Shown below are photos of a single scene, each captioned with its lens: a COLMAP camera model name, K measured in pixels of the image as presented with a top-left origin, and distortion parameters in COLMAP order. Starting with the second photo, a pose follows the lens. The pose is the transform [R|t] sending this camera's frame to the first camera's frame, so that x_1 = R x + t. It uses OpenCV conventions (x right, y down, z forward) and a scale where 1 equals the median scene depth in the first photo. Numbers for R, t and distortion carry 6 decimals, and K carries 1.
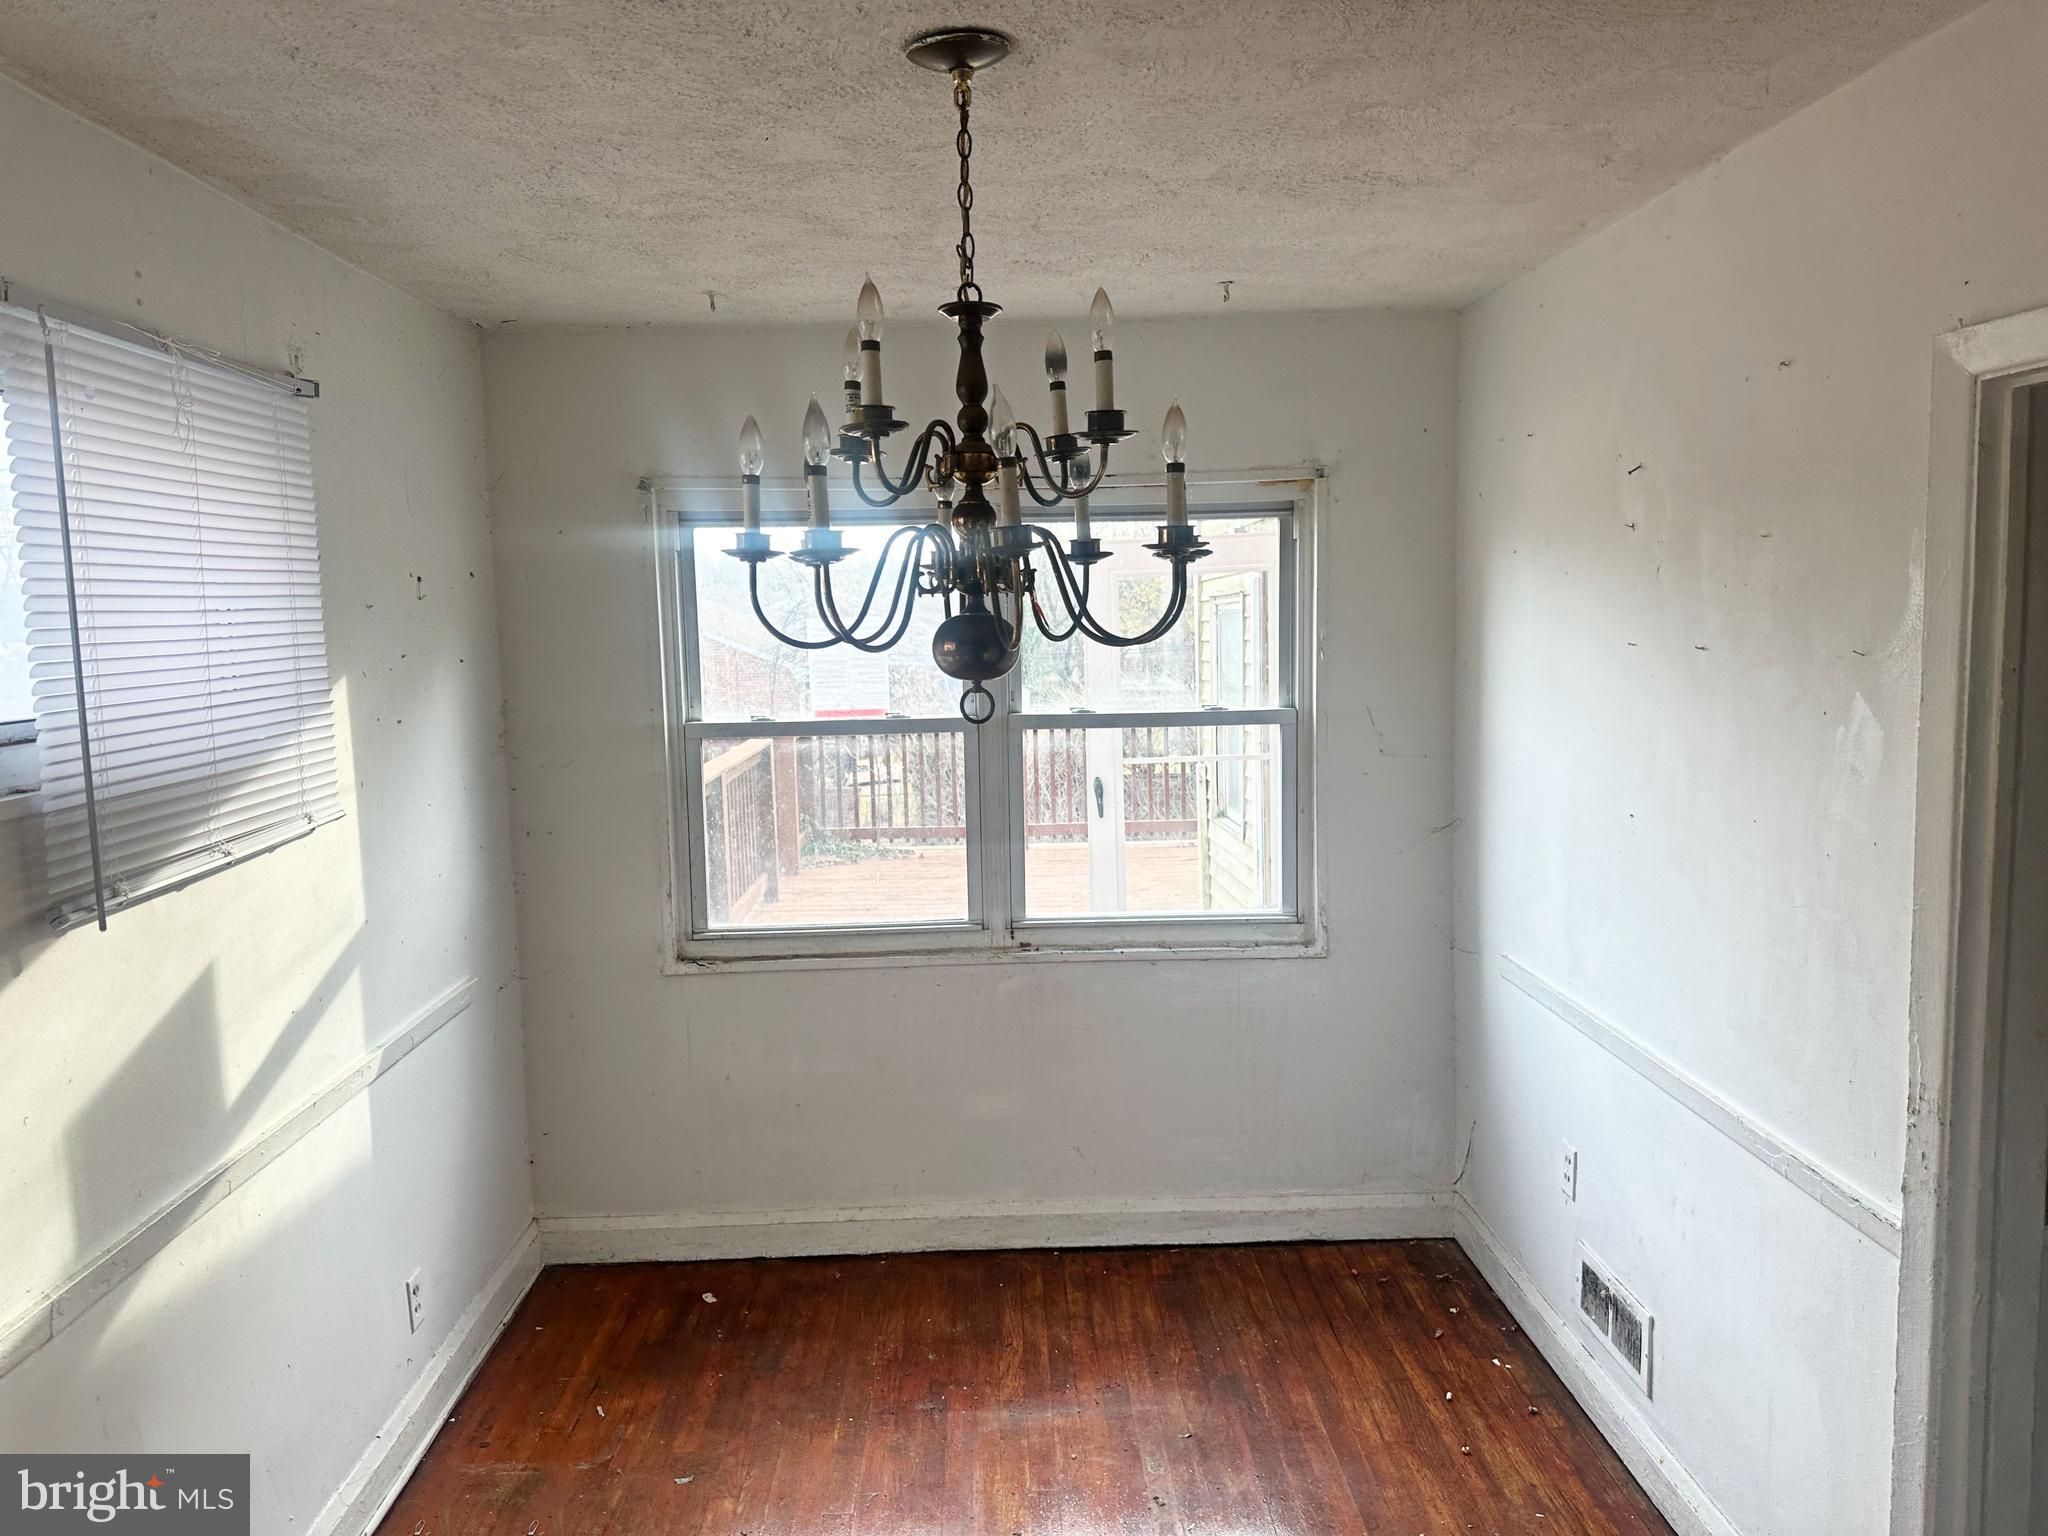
lens RADIAL K [[1422.4, 0, 1029.7], [0, 1422.4, 759.6], [0, 0, 1]] dist [0.013768, -0.000002]
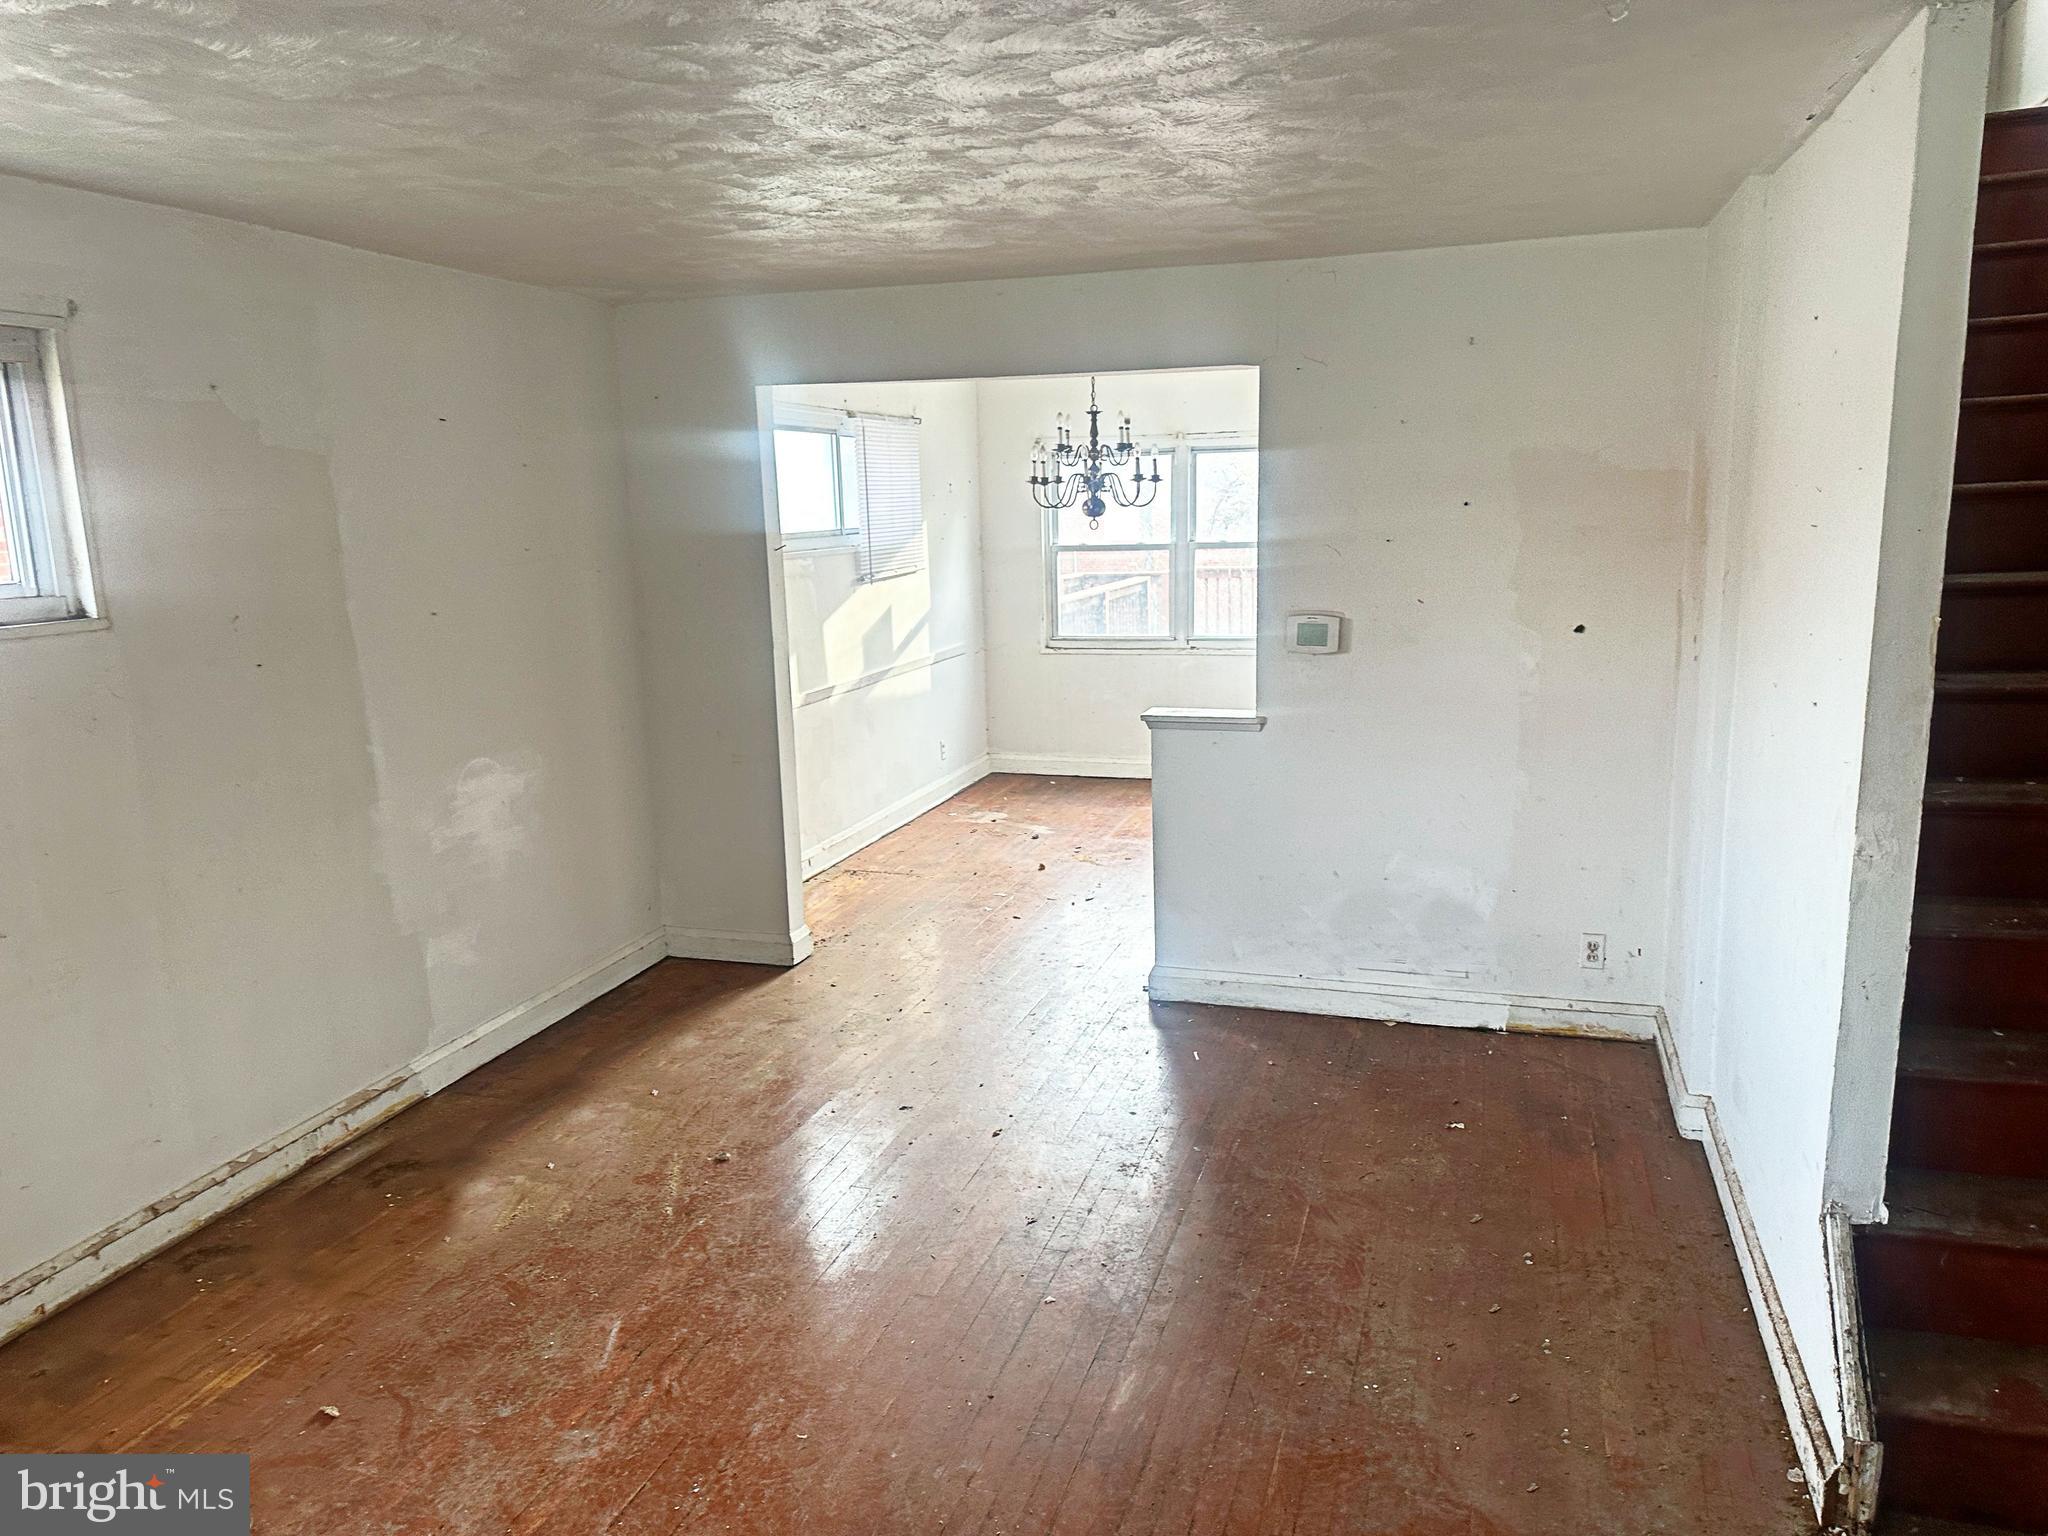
lens RADIAL K [[1422.4, 0, 1024.1], [0, 1422.4, 770.7], [0, 0, 1]] dist [0.013768, -0.000002]
pose [[0.939353, 0.059294, -0.337788, 0.788241], [-0.029881, 0.995345, 0.091624, 0.193991], [0.341648, -0.075974, 0.936752, -1.854707]]
